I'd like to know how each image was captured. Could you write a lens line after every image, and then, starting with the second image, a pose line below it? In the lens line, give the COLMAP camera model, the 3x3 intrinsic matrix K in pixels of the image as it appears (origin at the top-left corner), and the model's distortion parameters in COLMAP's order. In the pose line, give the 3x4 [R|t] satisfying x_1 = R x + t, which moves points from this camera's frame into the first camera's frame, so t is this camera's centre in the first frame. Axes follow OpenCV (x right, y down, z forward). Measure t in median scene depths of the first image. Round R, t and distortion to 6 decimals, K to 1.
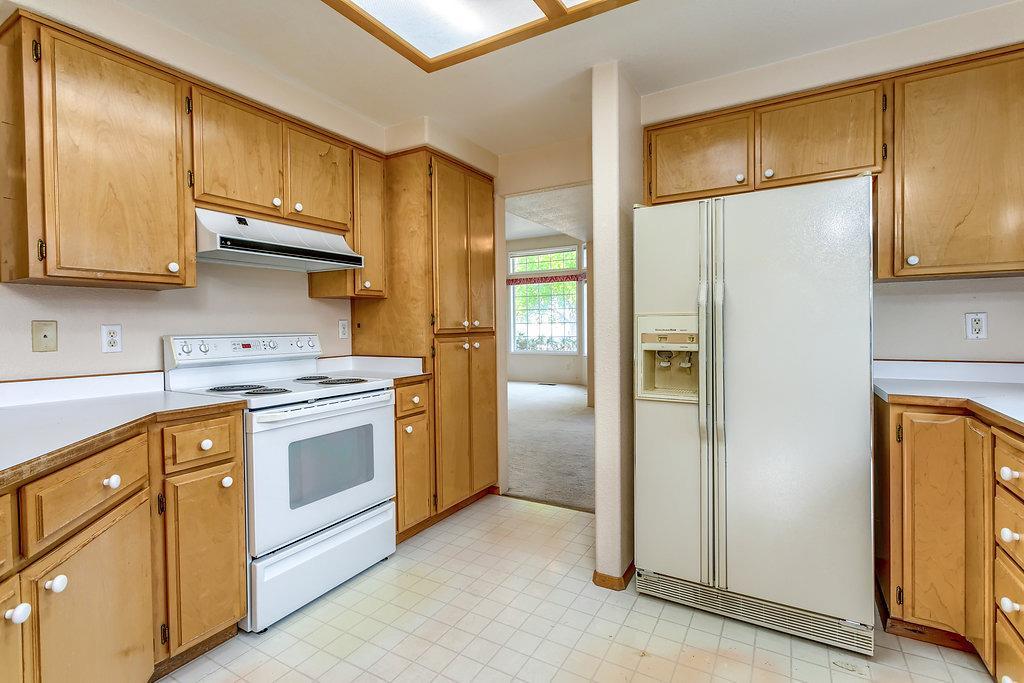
lens RADIAL K [[483.8, 0, 509.6], [0, 483.8, 335.0], [0, 0, 1]] dist [0.000644, 0.000840]
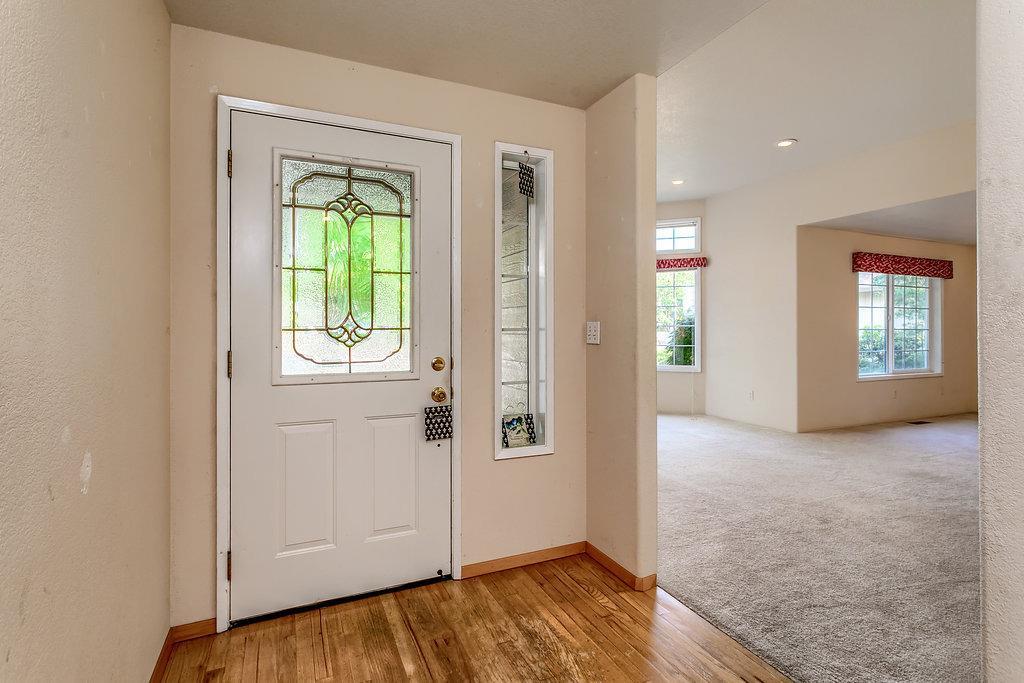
lens RADIAL K [[495.9, 0, 501.6], [0, 495.9, 327.6], [0, 0, 1]] dist [0.001366, 0.000612]
pose [[0.585904, 0.016370, 0.810215, -2.210615], [0.008273, 0.999623, -0.026180, -0.016518], [-0.810338, 0.022042, 0.585548, 2.561254]]
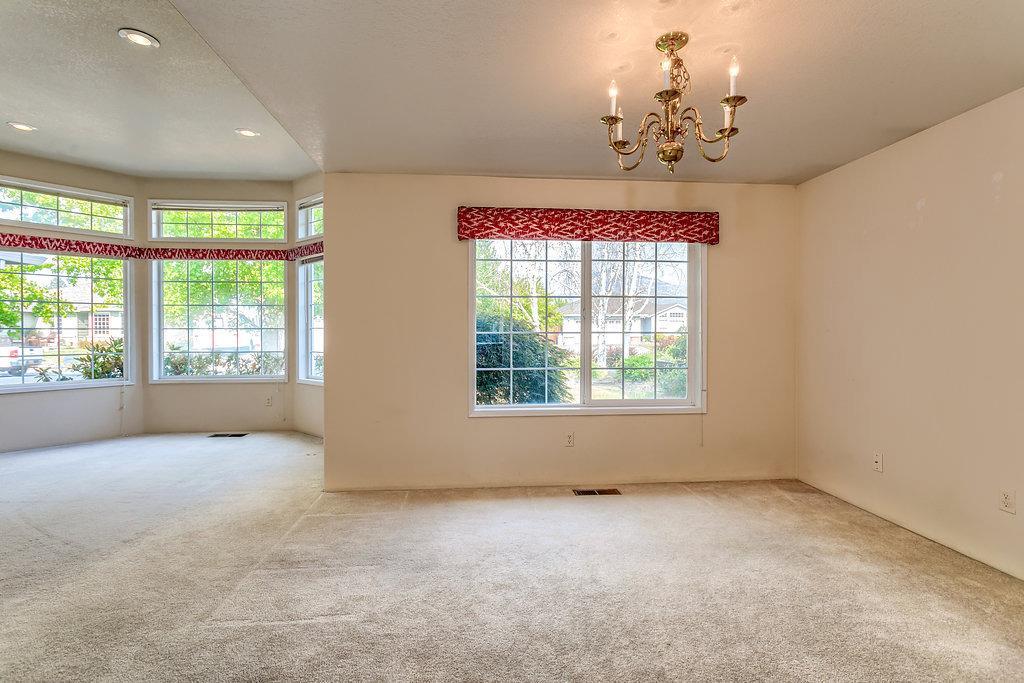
lens RADIAL K [[483.8, 0, 509.6], [0, 483.8, 335.0], [0, 0, 1]] dist [0.000644, 0.000840]
pose [[0.812698, 0.005706, 0.582657, 0.048724], [0.004369, 0.999864, -0.015886, -0.025784], [-0.582669, 0.015456, 0.812563, 1.290362]]
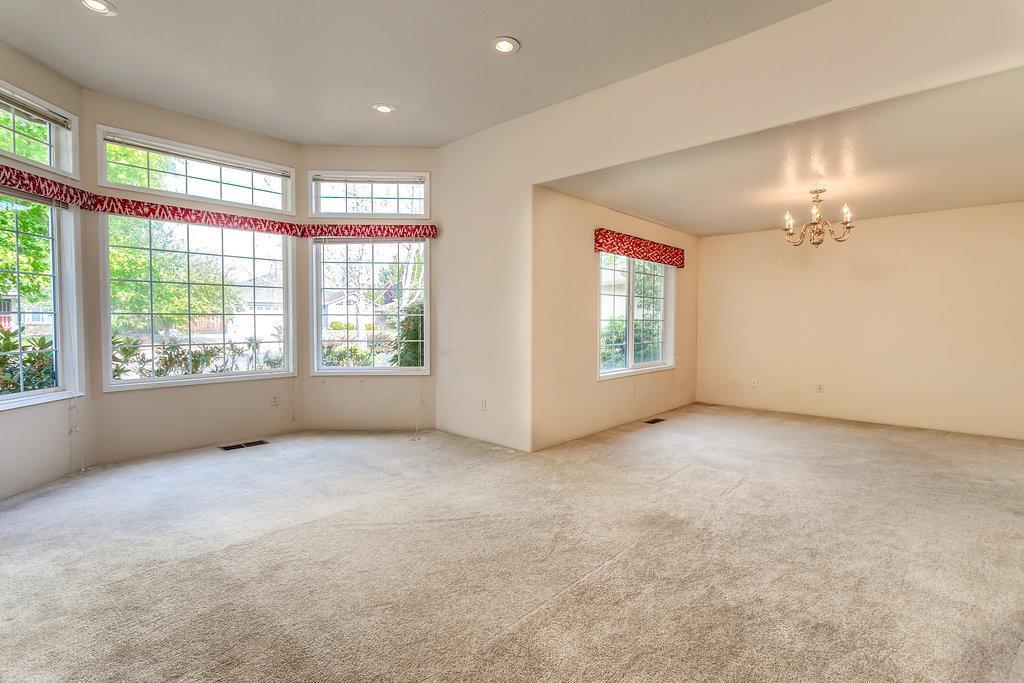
lens RADIAL K [[483.8, 0, 509.6], [0, 483.8, 335.0], [0, 0, 1]] dist [0.000644, 0.000840]
pose [[0.215242, -0.020949, 0.976336, -1.264265], [0.014264, 0.999731, 0.018307, -0.037838], [-0.976456, 0.009986, 0.215483, 2.500471]]
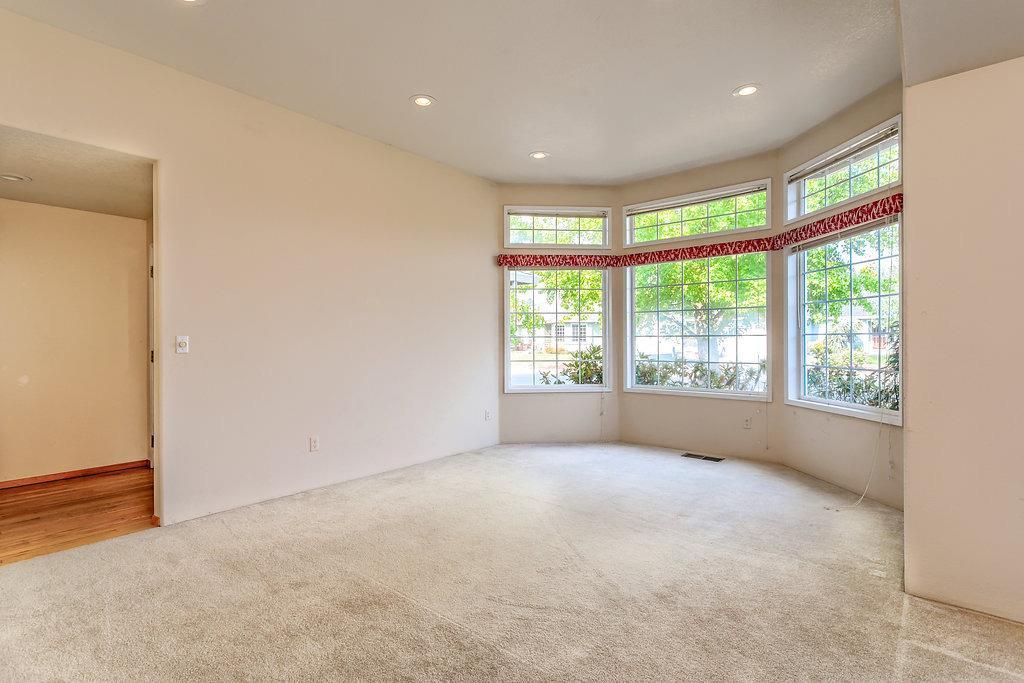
lens RADIAL K [[498.0, 0, 512.0], [0, 498.0, 341.5], [0, 0, 1]] dist [-0.001949, 0.000104]
pose [[0.986891, 0.007660, -0.161206, -0.143547], [-0.010284, 0.999828, -0.015450, -0.033897], [0.161060, 0.016905, 0.986800, 1.747606]]
